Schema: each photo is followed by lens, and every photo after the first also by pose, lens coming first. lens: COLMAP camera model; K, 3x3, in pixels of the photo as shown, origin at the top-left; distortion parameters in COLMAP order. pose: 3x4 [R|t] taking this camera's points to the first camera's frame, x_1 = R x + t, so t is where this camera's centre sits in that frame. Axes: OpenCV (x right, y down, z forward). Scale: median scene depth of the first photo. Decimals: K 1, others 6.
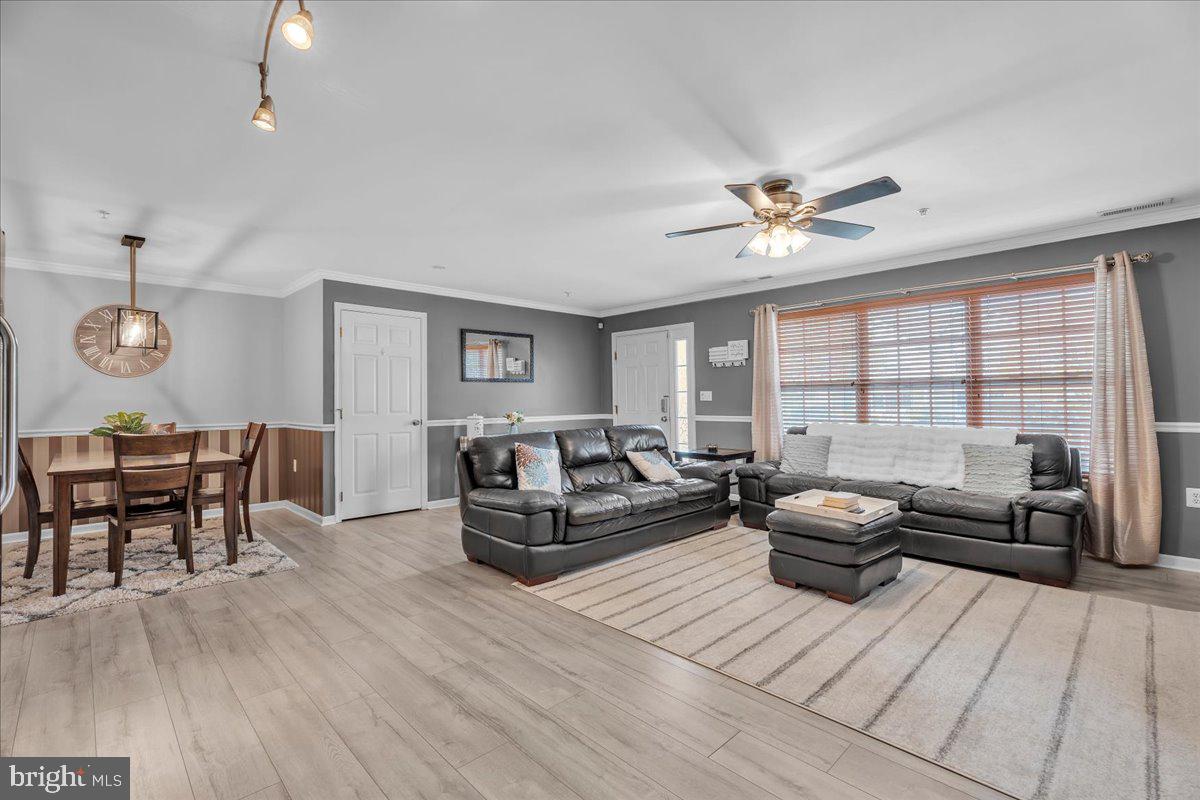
lens RADIAL K [[535.1, 0, 599.4], [0, 535.1, 392.6], [0, 0, 1]] dist [0.002172, -0.000869]
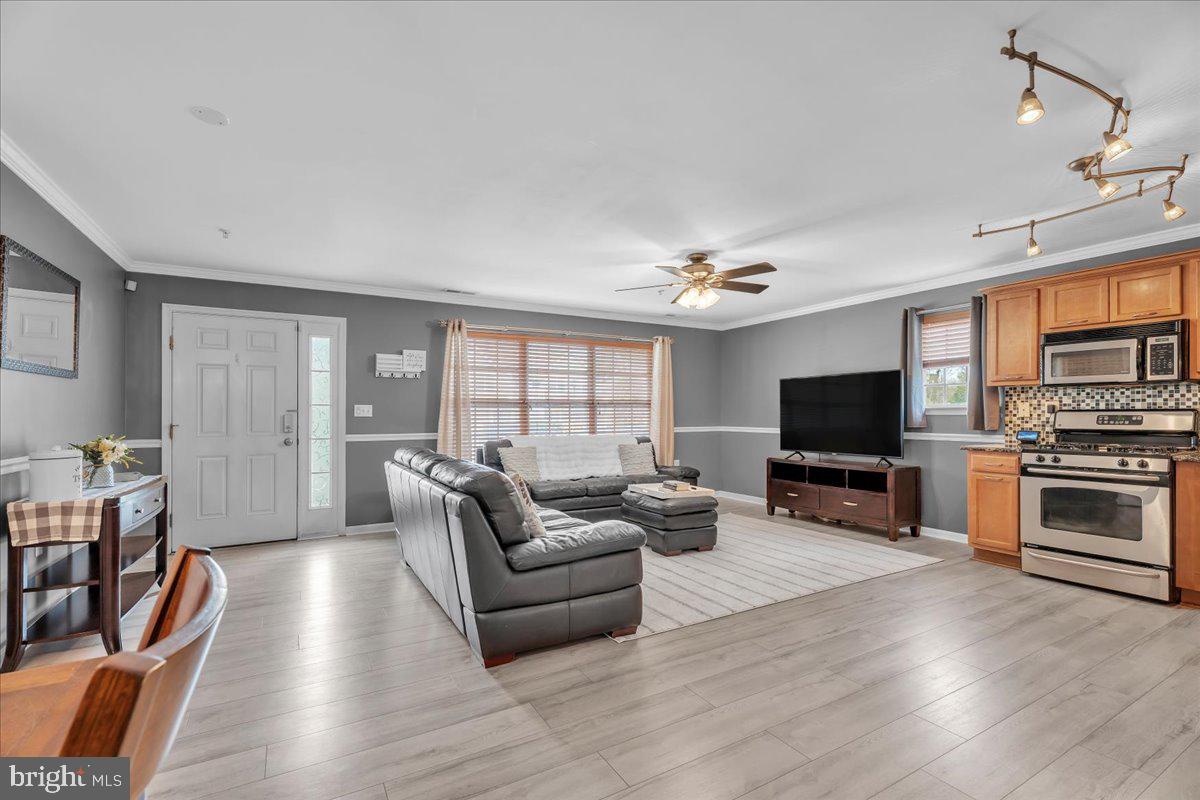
lens RADIAL K [[532.2, 0, 598.0], [0, 532.2, 416.4], [0, 0, 1]] dist [-0.000541, -0.000477]
pose [[0.246237, 0.002343, 0.969207, -0.805672], [-0.012934, 0.999916, 0.000869, 0.015019], [-0.969123, -0.012750, 0.246246, 0.711588]]
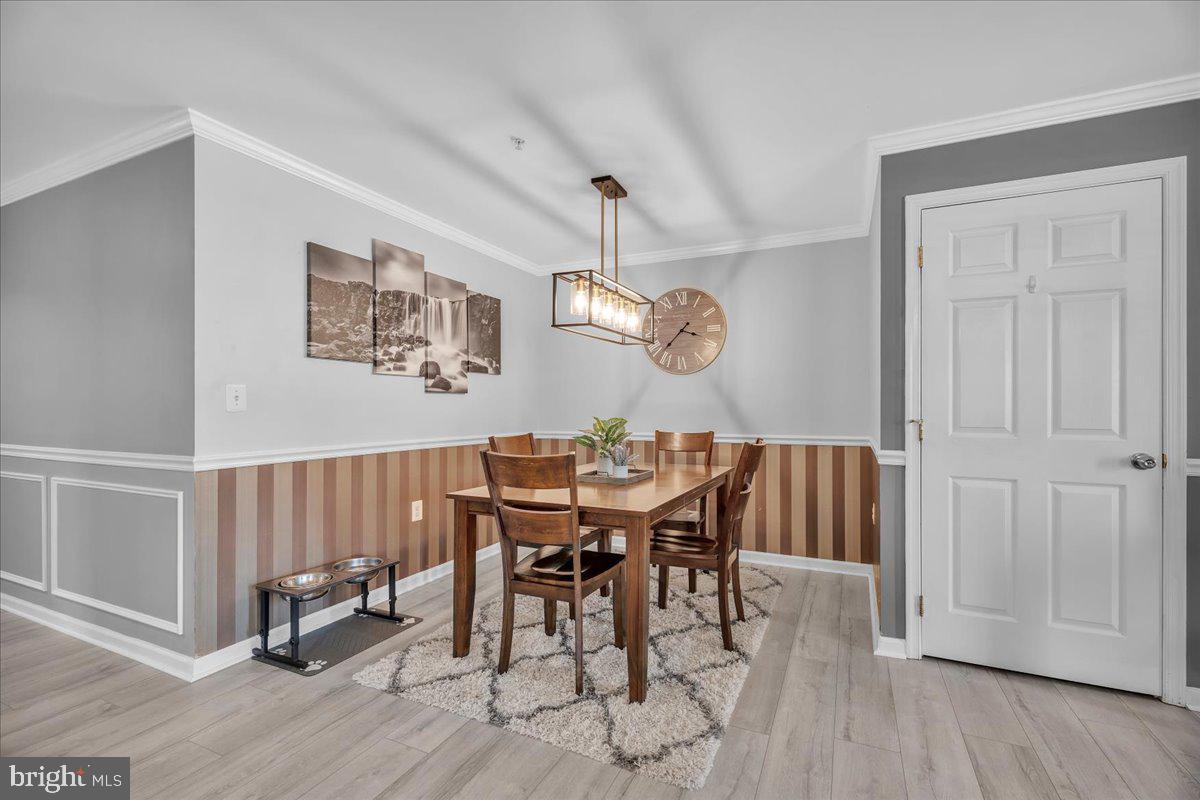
lens RADIAL K [[530.6, 0, 597.2], [0, 530.6, 403.8], [0, 0, 1]] dist [0.002212, -0.000213]
pose [[0.348336, 0.001400, -0.937369, -0.183567], [0.010617, 0.999929, 0.005439, 0.014292], [0.937310, -0.011846, 0.348296, 0.735673]]
